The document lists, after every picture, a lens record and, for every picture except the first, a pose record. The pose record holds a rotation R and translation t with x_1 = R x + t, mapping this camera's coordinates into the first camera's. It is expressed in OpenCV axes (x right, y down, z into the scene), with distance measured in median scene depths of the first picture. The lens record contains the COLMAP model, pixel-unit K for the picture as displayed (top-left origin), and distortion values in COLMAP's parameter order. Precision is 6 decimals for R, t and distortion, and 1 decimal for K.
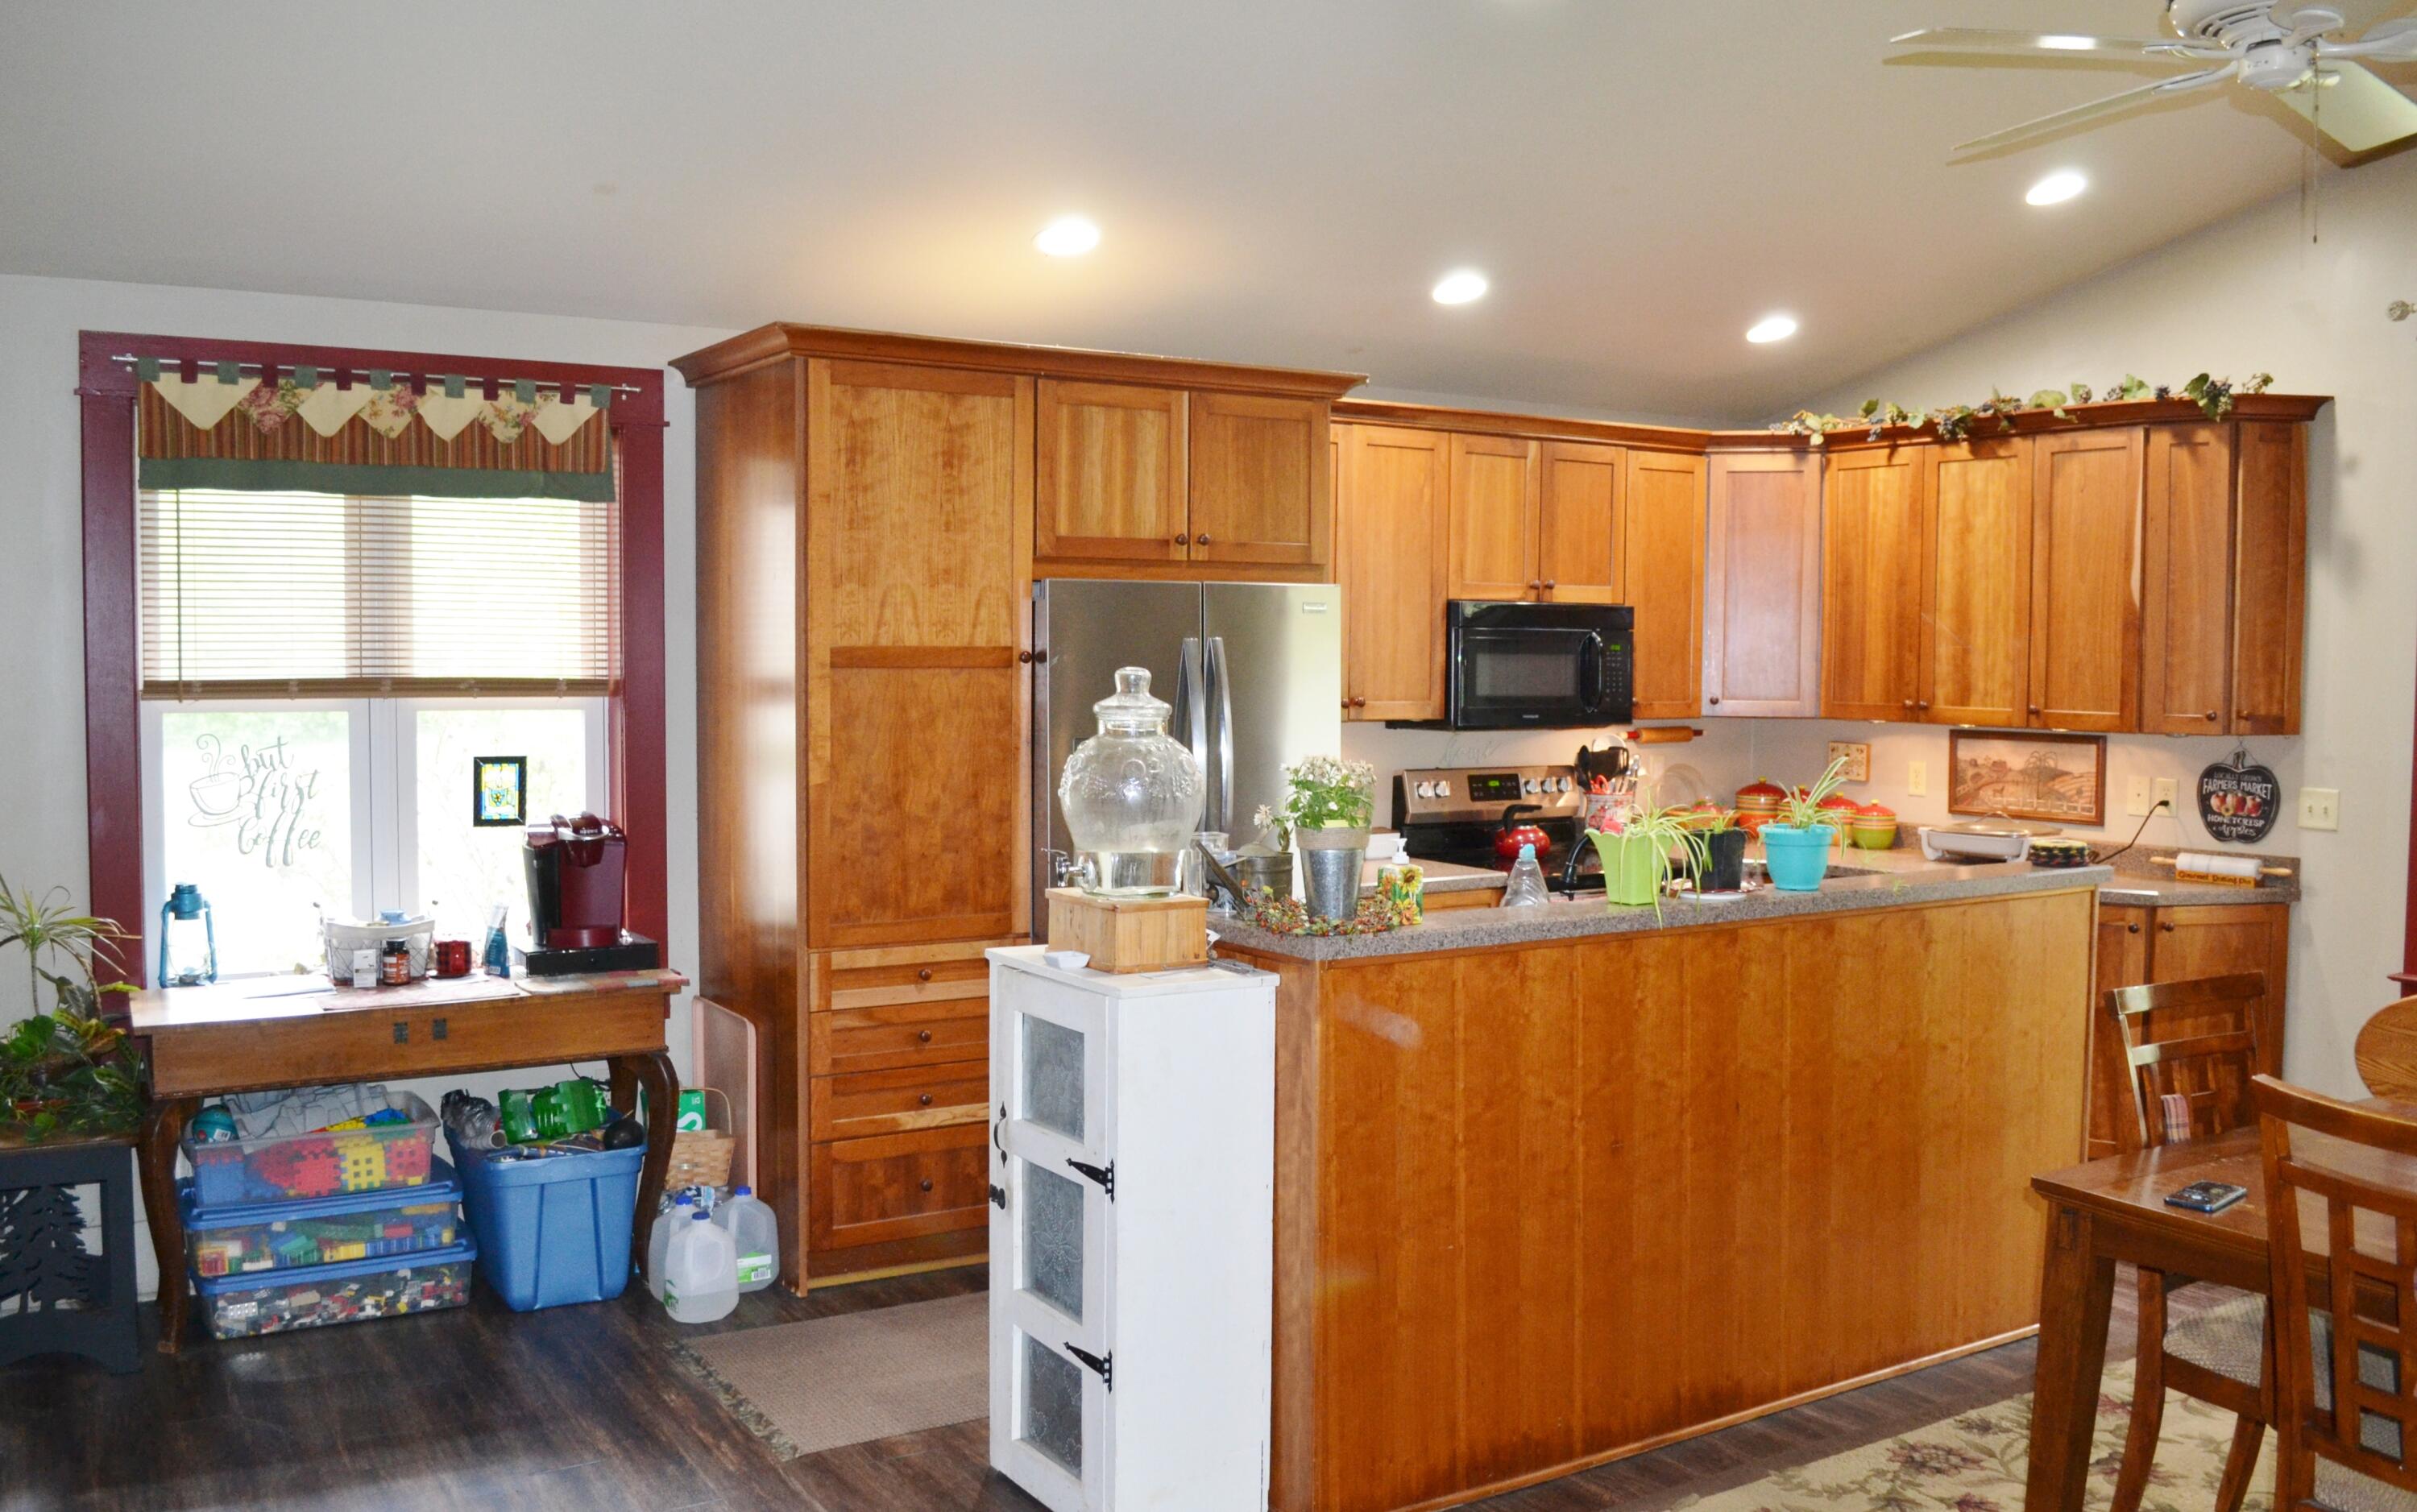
lens RADIAL K [[2027.5, 0, 1208.5], [0, 2027.5, 756.0], [0, 0, 1]] dist [-0.069374, 0.000603]
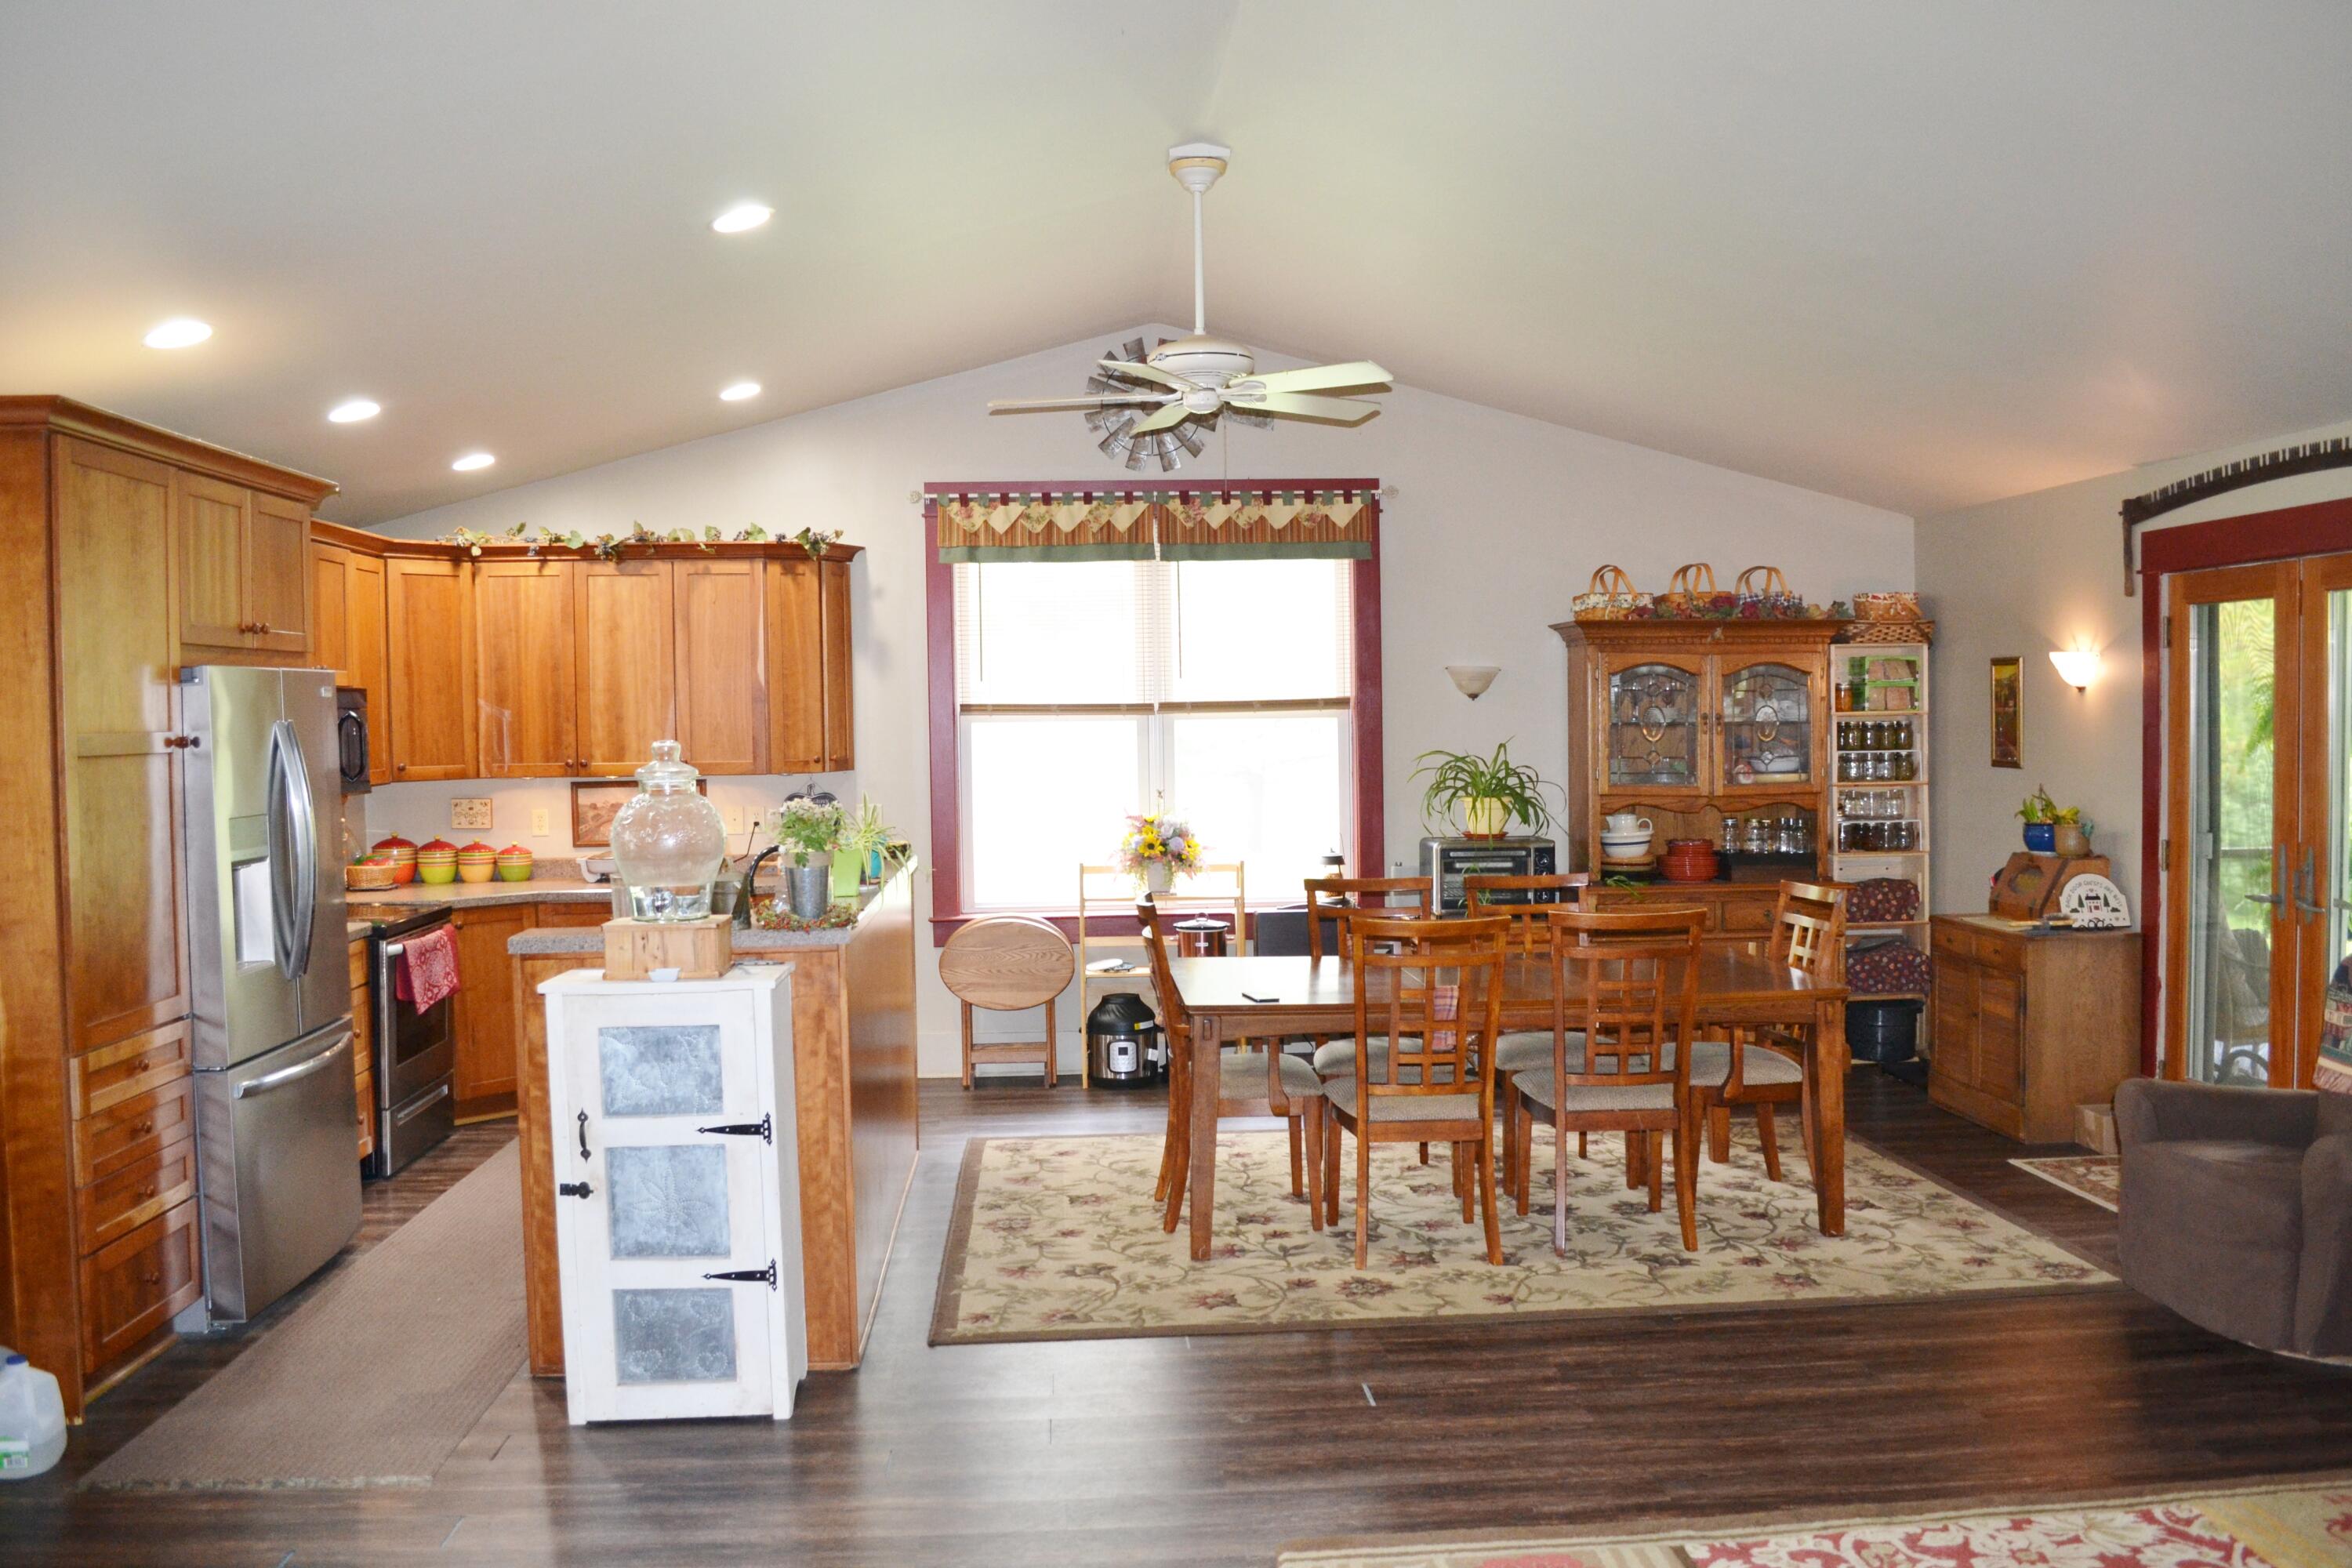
lens RADIAL K [[1882.7, 0, 1173.0], [0, 1882.7, 789.1], [0, 0, 1]] dist [-0.082986, 0.013713]
pose [[0.469069, -0.049376, 0.881780, -0.540799], [0.064670, 0.997676, 0.021464, -0.010018], [-0.880790, 0.046957, 0.471172, 0.104196]]
